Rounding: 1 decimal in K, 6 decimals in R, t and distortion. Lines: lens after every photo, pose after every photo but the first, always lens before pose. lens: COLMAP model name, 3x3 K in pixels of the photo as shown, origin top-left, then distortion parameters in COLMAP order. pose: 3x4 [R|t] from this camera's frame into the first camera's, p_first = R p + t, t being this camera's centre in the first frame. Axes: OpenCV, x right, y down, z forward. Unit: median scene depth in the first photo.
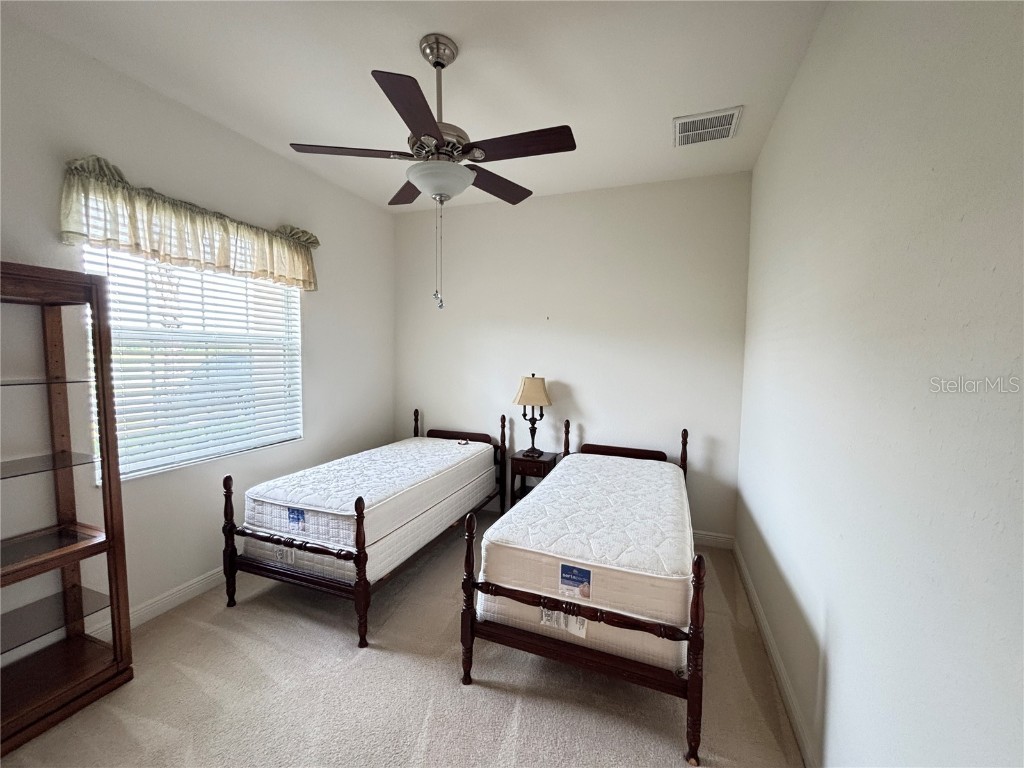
lens RADIAL K [[413.5, 0, 510.8], [0, 413.5, 387.6], [0, 0, 1]] dist [0.003959, -0.001525]
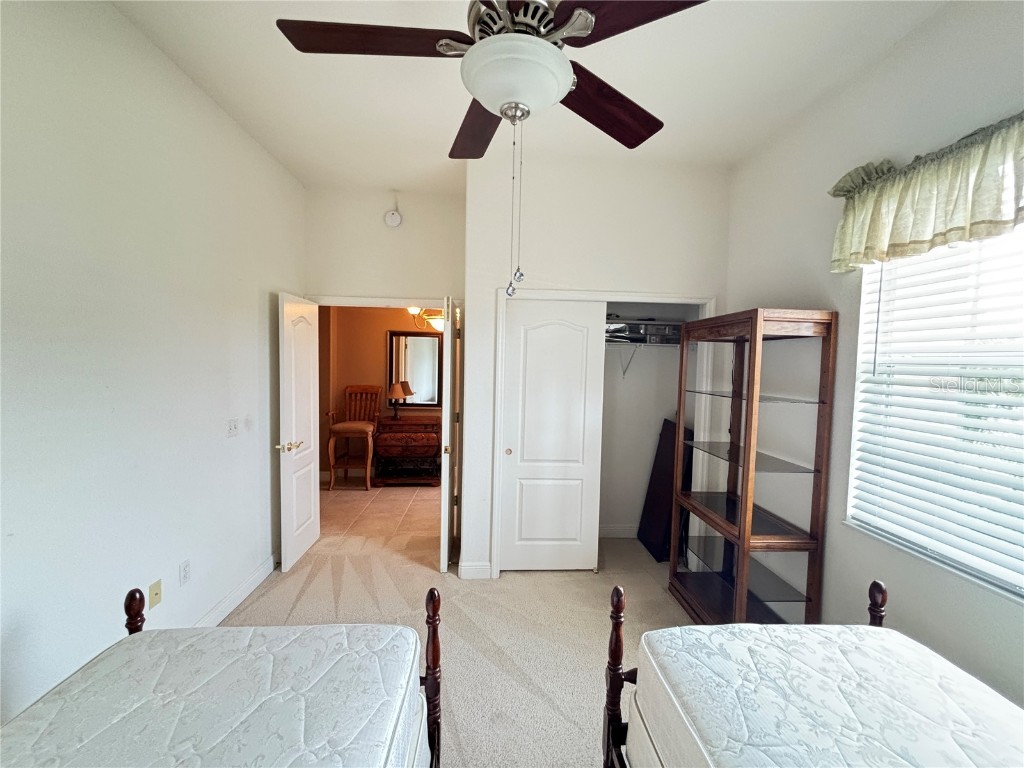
lens RADIAL K [[413.5, 0, 510.2], [0, 413.5, 387.1], [0, 0, 1]] dist [0.003959, -0.001525]
pose [[-0.917800, 0.002520, -0.397036, 0.071117], [-0.057432, 0.988621, 0.139035, -0.143383], [0.392868, 0.150409, -0.907211, 1.454110]]
